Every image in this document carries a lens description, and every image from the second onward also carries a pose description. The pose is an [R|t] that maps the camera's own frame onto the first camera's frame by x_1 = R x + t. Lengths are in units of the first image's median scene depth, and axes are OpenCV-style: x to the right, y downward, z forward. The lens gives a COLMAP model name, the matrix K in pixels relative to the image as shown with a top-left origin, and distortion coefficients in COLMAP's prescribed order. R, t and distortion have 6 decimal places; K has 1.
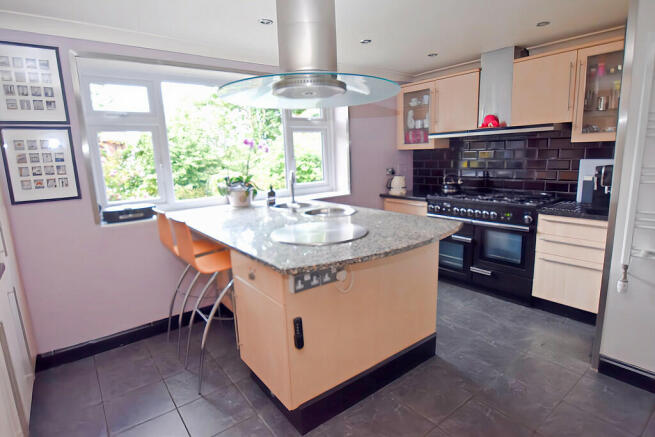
lens RADIAL K [[356.6, 0, 327.5], [0, 356.6, 218.5], [0, 0, 1]] dist [0.001889, 0.000009]
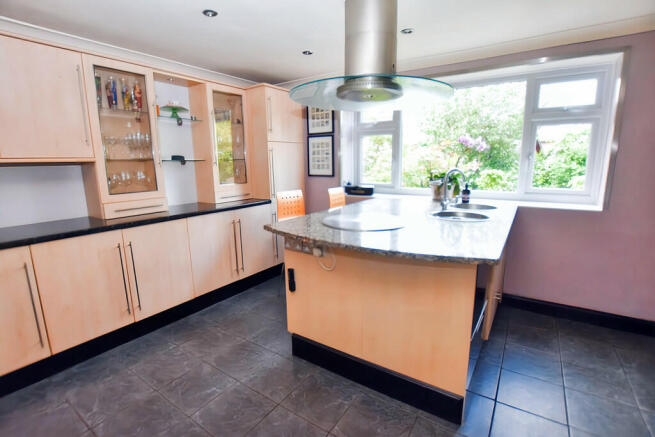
lens RADIAL K [[305.4, 0, 327.5], [0, 305.4, 218.5], [0, 0, 1]] dist [-0.000840, -0.000196]
pose [[0.330835, 0.207993, -0.920482, 0.749522], [-0.176749, 0.971804, 0.156064, -0.090611], [0.926989, 0.111063, 0.358269, 0.503200]]
